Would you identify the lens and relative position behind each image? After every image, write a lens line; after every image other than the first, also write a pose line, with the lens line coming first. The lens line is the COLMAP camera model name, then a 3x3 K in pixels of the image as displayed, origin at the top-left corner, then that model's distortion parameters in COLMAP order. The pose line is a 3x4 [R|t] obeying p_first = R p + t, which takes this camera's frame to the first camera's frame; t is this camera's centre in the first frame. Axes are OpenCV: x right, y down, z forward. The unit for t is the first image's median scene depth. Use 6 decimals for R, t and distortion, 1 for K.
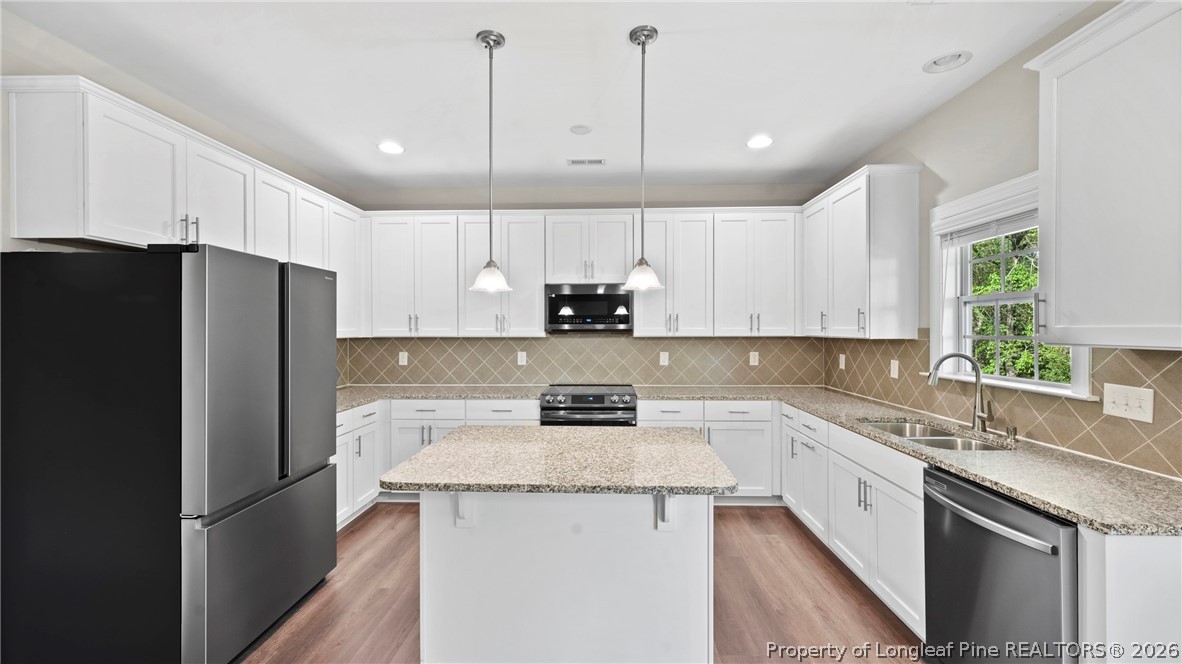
lens RADIAL K [[479.0, 0, 593.2], [0, 479.0, 332.5], [0, 0, 1]] dist [0.003419, 0.000836]
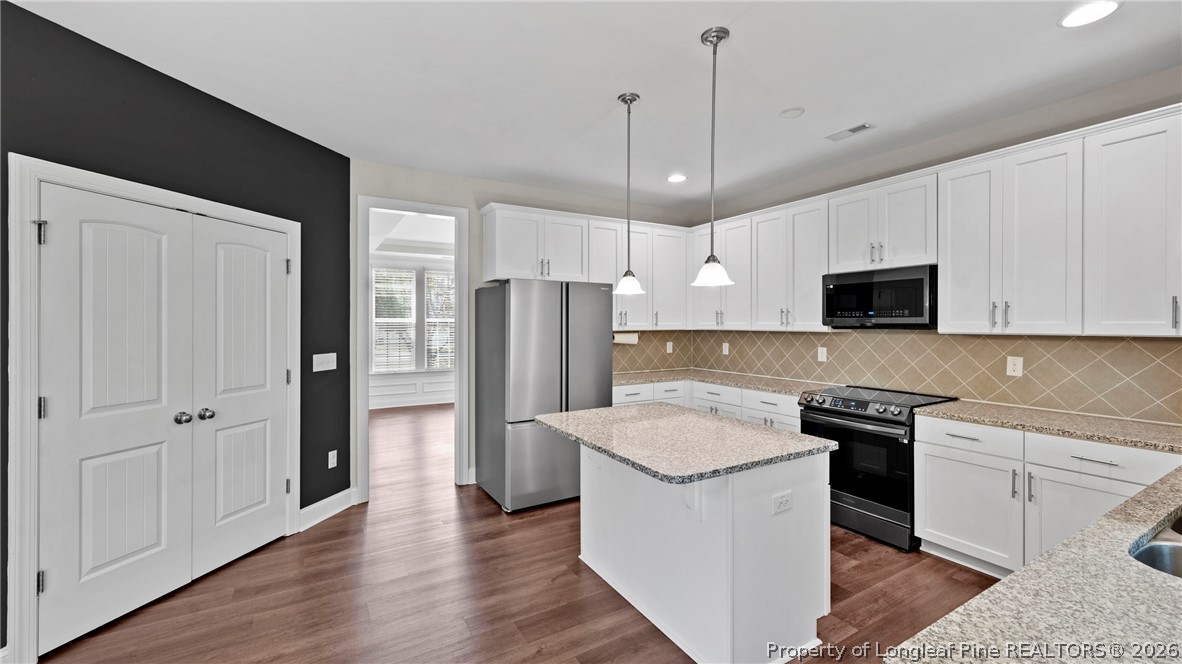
lens RADIAL K [[479.0, 0, 588.7], [0, 479.0, 326.2], [0, 0, 1]] dist [0.003419, 0.000836]
pose [[0.528394, 0.006089, -0.848978, 0.443077], [-0.005788, 0.999977, 0.003570, -0.002088], [0.848980, 0.003027, 0.528417, 0.124647]]
